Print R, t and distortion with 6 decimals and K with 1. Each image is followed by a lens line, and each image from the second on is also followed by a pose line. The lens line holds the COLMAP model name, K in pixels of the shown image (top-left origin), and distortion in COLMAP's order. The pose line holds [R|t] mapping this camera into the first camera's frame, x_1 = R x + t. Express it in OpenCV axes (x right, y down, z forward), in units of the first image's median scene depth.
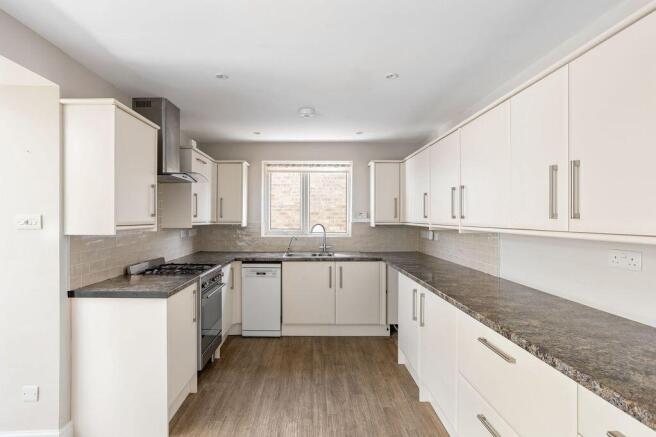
lens RADIAL K [[323.3, 0, 303.1], [0, 323.3, 221.0], [0, 0, 1]] dist [-0.002881, 0.000191]
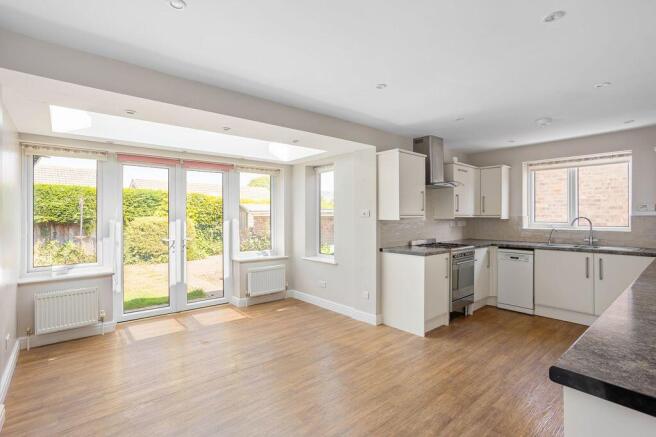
lens RADIAL K [[316.9, 0, 328.0], [0, 316.9, 218.5], [0, 0, 1]] dist [-0.001036, 0.000020]
pose [[0.664167, 0.003349, -0.747576, 0.292993], [-0.006346, 0.999979, -0.001159, 0.022278], [0.747557, 0.005514, 0.664175, -0.300426]]
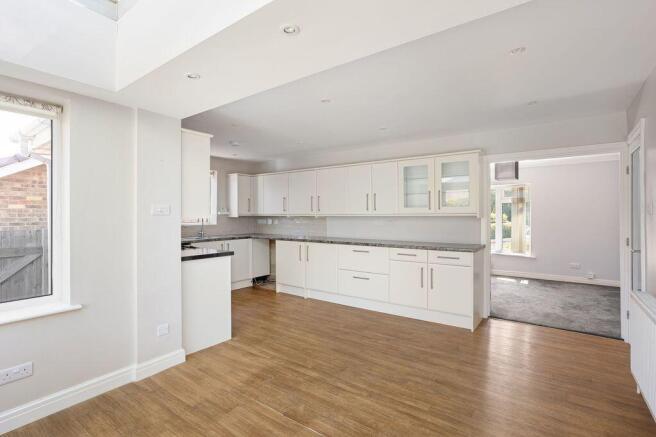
lens RADIAL K [[316.9, 0, 328.0], [0, 316.9, 218.5], [0, 0, 1]] dist [-0.001036, 0.000020]
pose [[0.577532, -0.007039, 0.816337, -0.811913], [0.006903, 0.999969, 0.003739, 0.023132], [-0.816339, 0.003476, 0.577563, -0.217251]]
